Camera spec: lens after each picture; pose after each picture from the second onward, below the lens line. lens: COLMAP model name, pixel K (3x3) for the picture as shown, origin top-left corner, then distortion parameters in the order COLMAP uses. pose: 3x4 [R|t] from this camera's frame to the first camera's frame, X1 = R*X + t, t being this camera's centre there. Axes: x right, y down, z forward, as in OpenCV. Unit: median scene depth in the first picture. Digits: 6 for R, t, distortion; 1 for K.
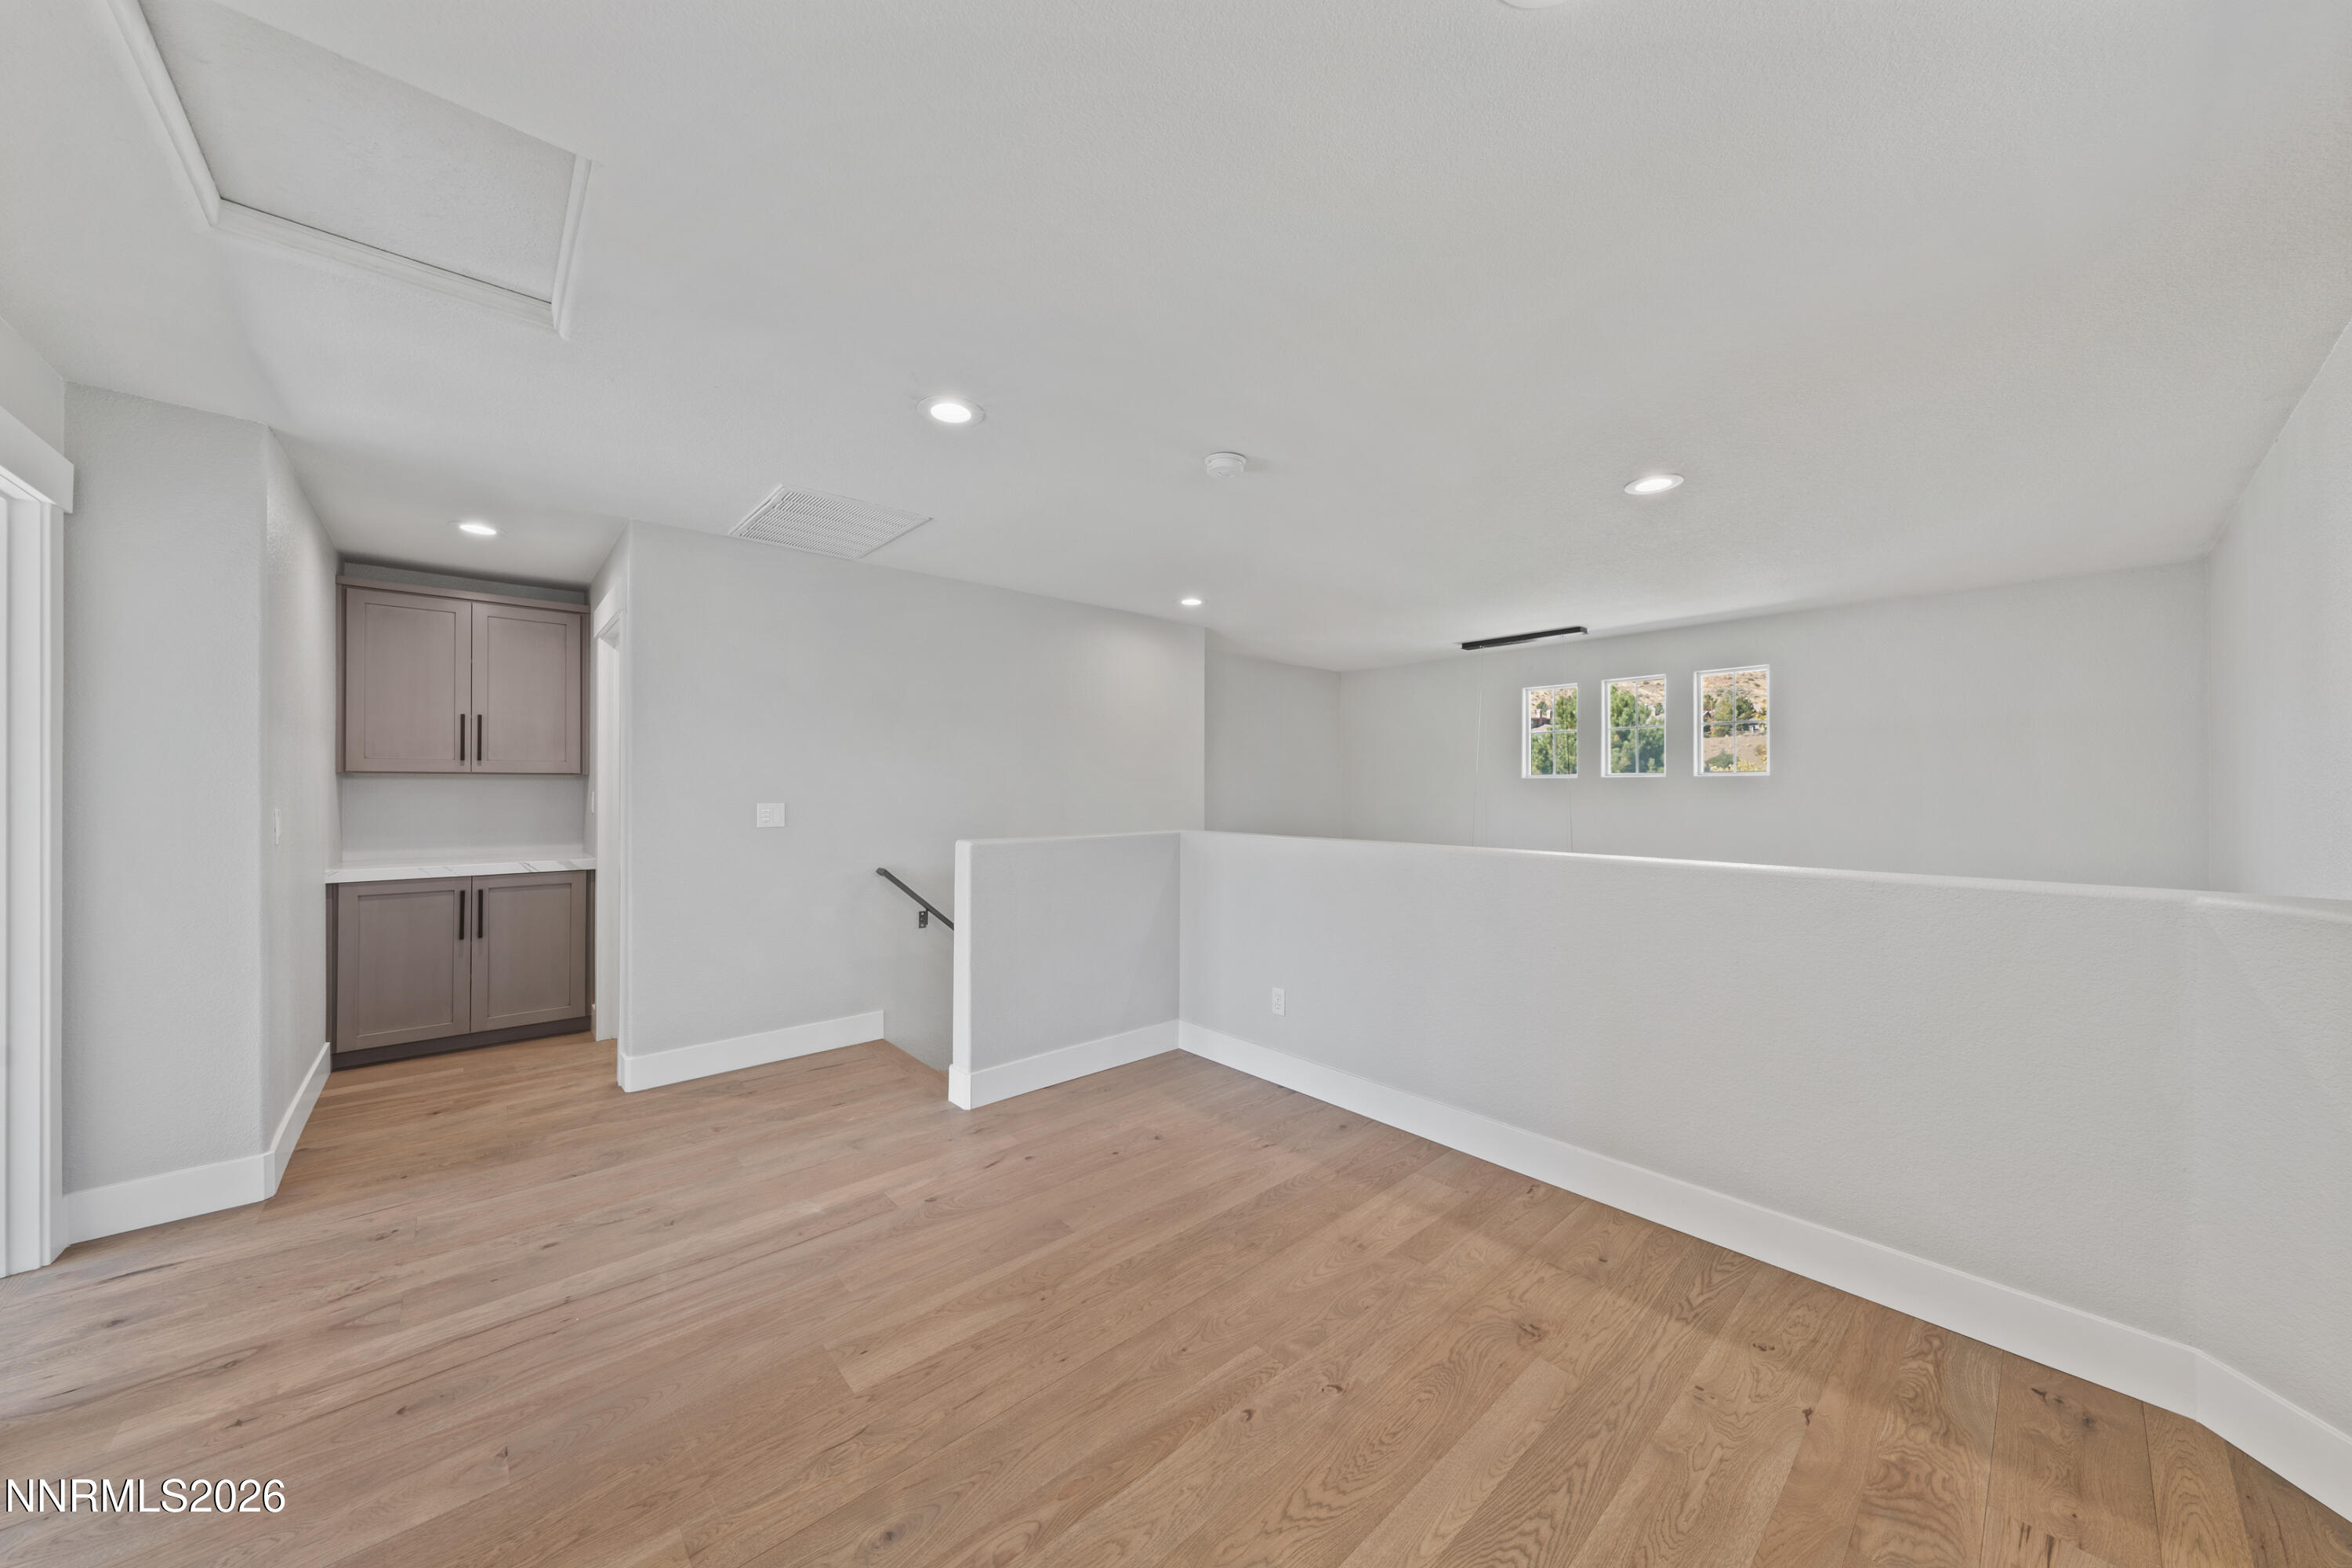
lens RADIAL K [[797.8, 0, 1181.5], [0, 797.8, 785.5], [0, 0, 1]] dist [-0.002168, -0.000249]
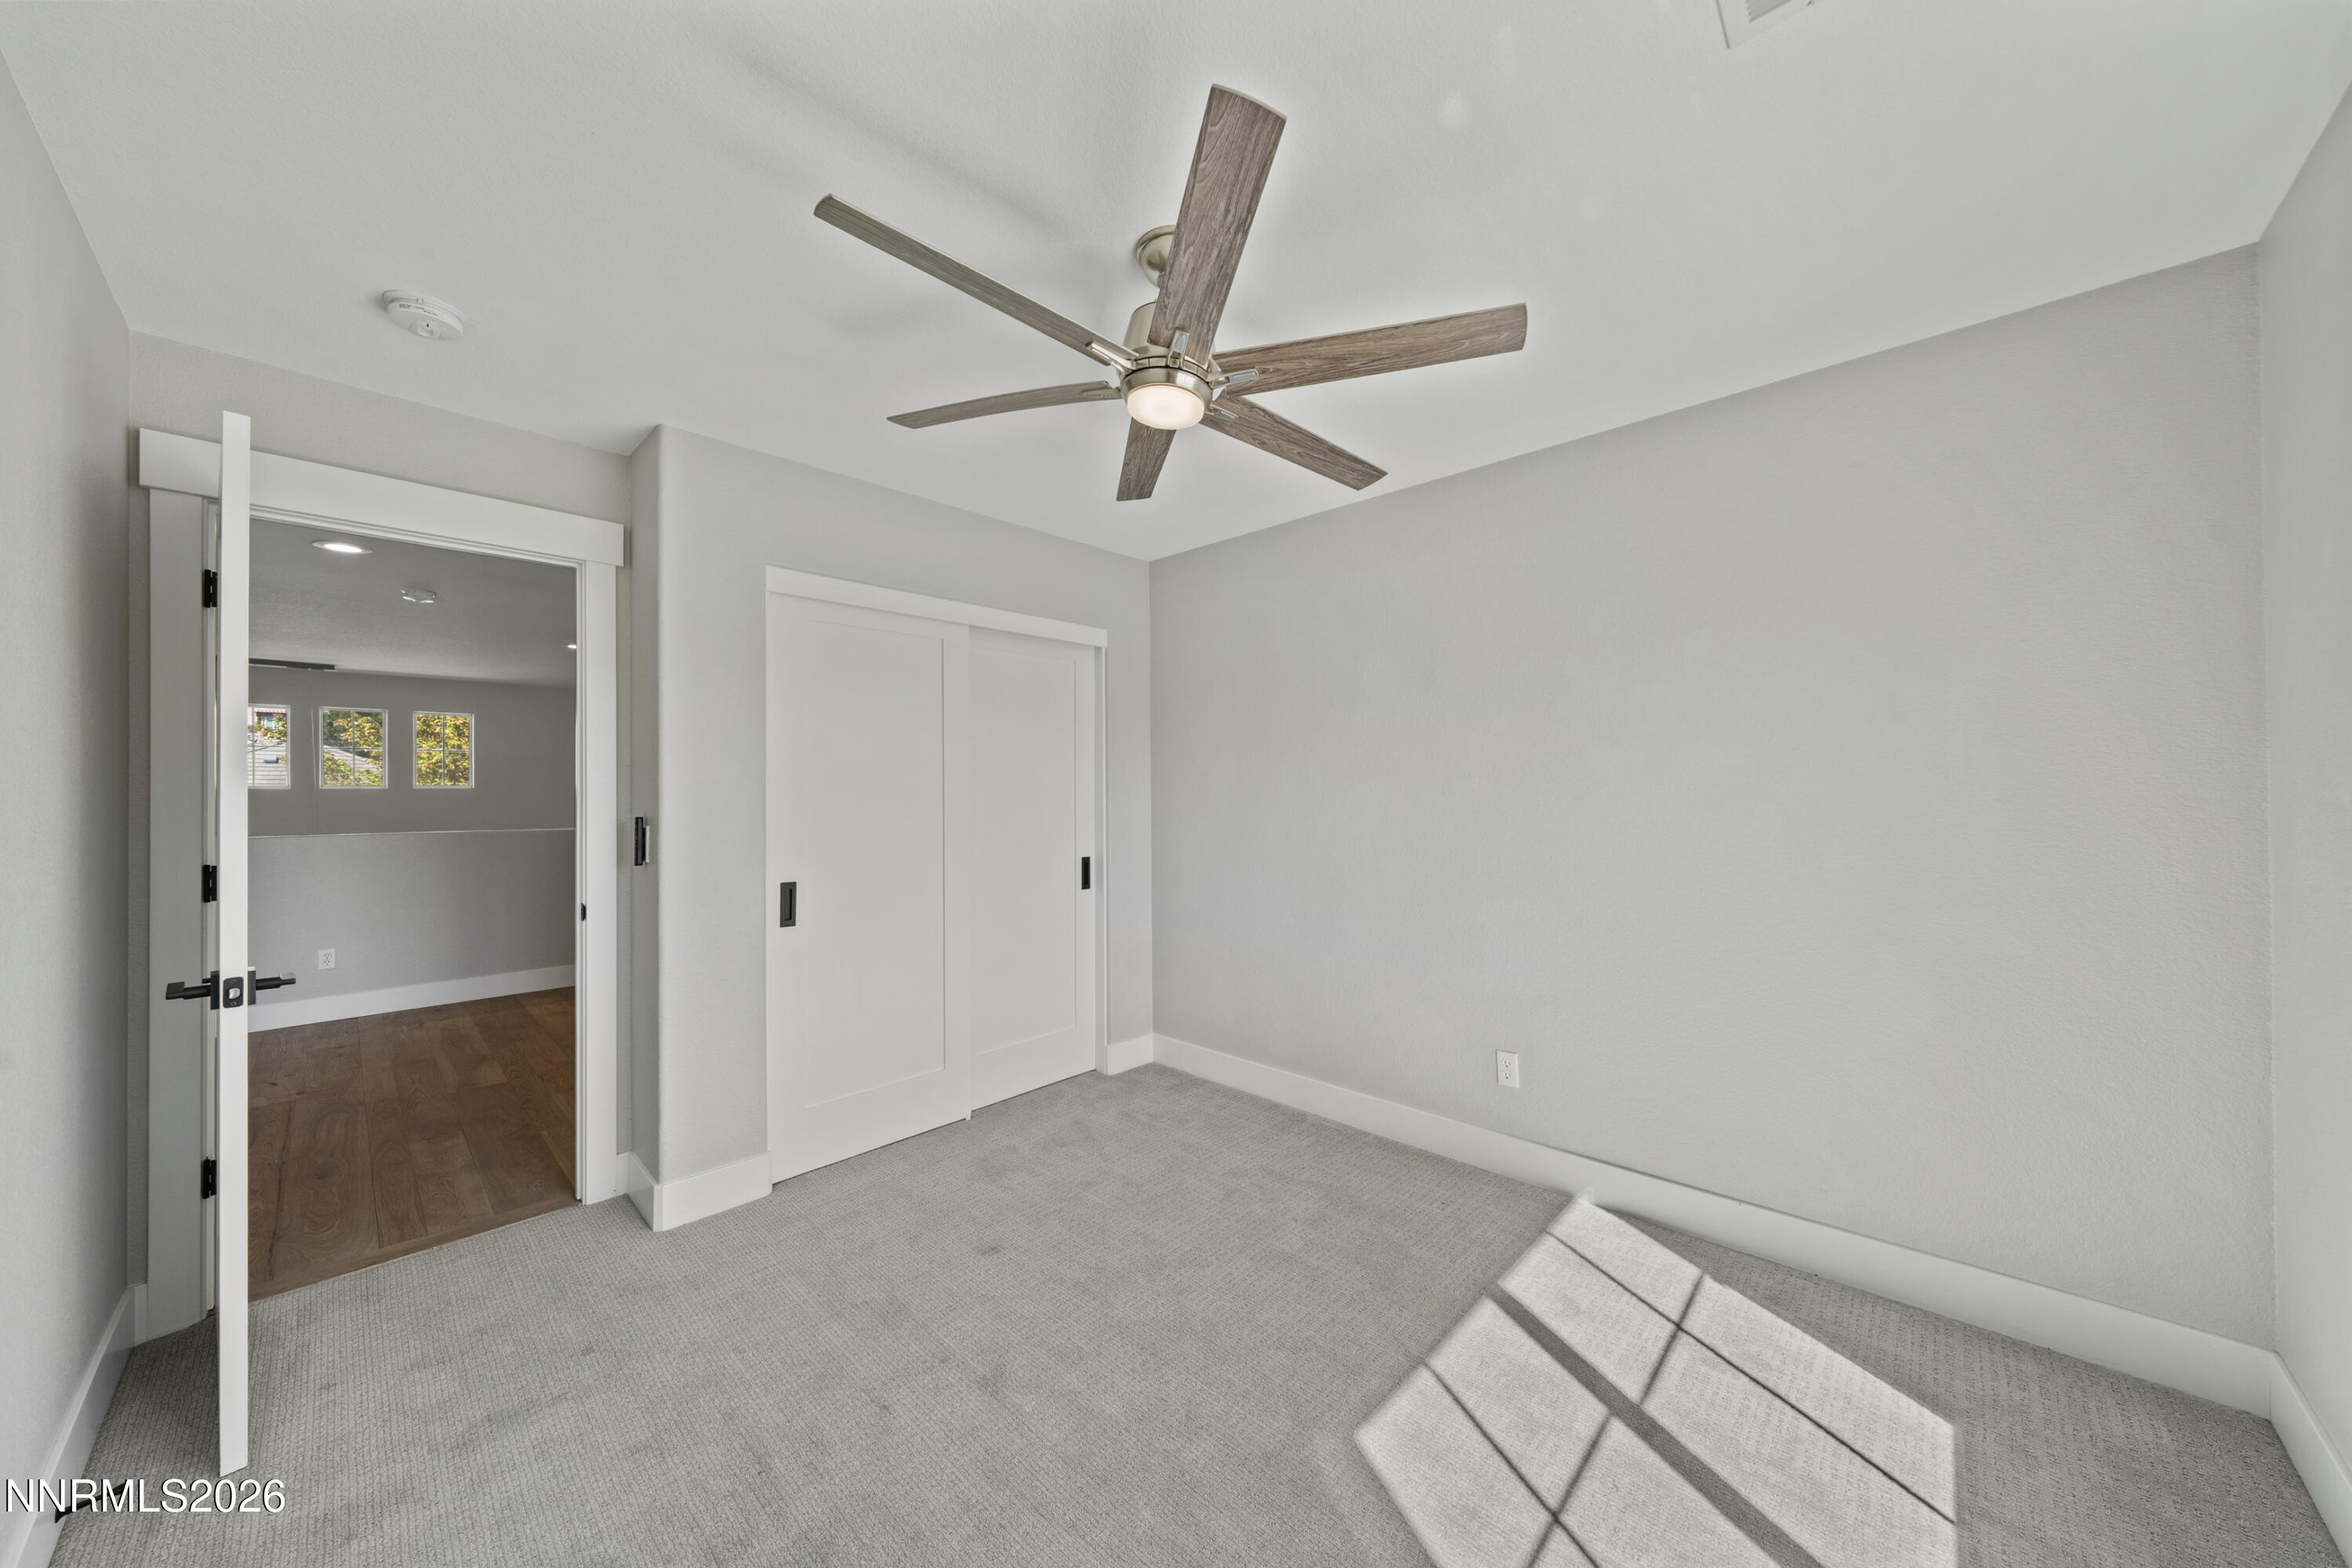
lens RADIAL K [[797.8, 0, 1181.5], [0, 797.8, 785.5], [0, 0, 1]] dist [-0.002168, -0.000249]
pose [[-0.083536, 0.006662, 0.996482, -2.129781], [0.004051, 0.999972, -0.006346, -0.006334], [-0.996497, 0.003507, -0.083561, -0.490713]]
